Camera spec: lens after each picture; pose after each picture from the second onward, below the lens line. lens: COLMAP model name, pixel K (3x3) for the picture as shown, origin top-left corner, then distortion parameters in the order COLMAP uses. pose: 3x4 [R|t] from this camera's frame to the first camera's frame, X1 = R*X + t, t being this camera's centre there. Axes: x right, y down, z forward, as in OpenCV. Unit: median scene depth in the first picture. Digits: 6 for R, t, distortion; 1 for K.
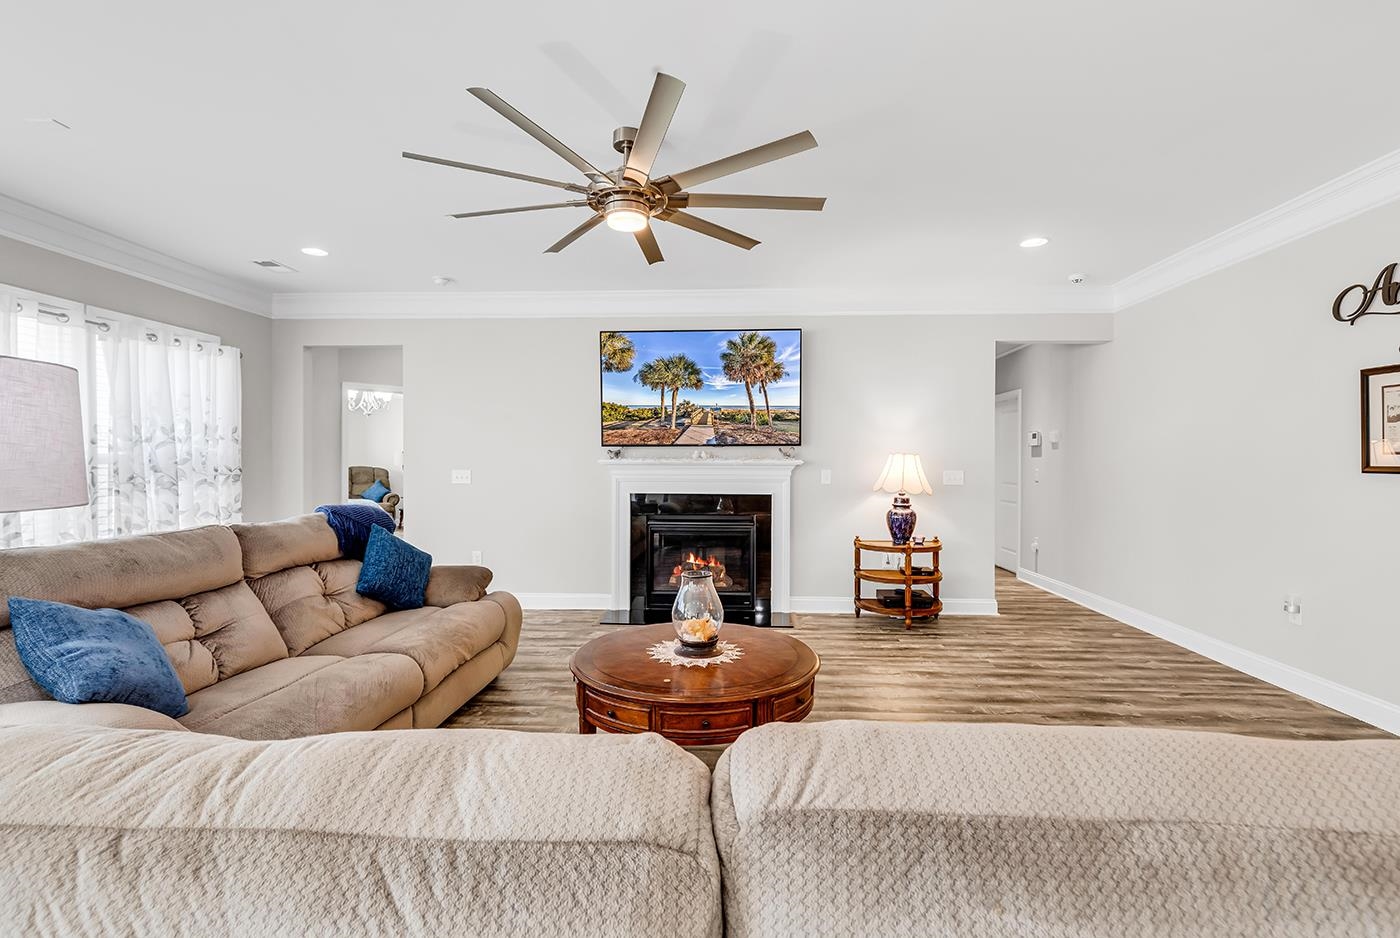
lens RADIAL K [[645.7, 0, 699.6], [0, 645.7, 460.2], [0, 0, 1]] dist [0.020204, -0.000916]
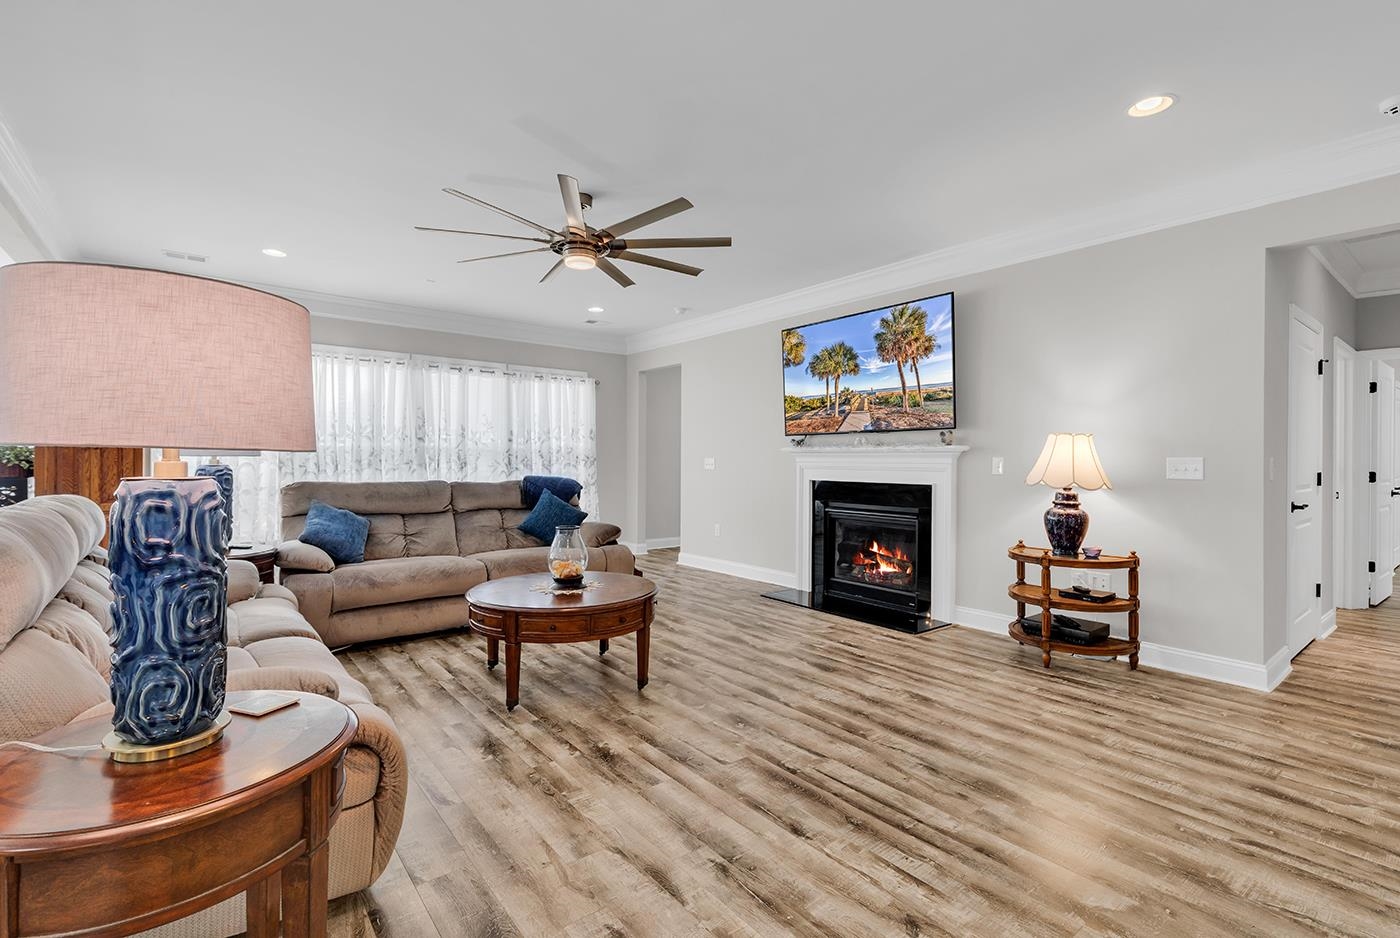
lens RADIAL K [[645.7, 0, 685.1], [0, 645.7, 463.5], [0, 0, 1]] dist [0.020204, -0.000916]
pose [[0.640422, 0.004287, -0.768012, 0.586758], [-0.000107, 0.999985, 0.005492, 0.019200], [0.768023, -0.003435, 0.640412, 0.179144]]
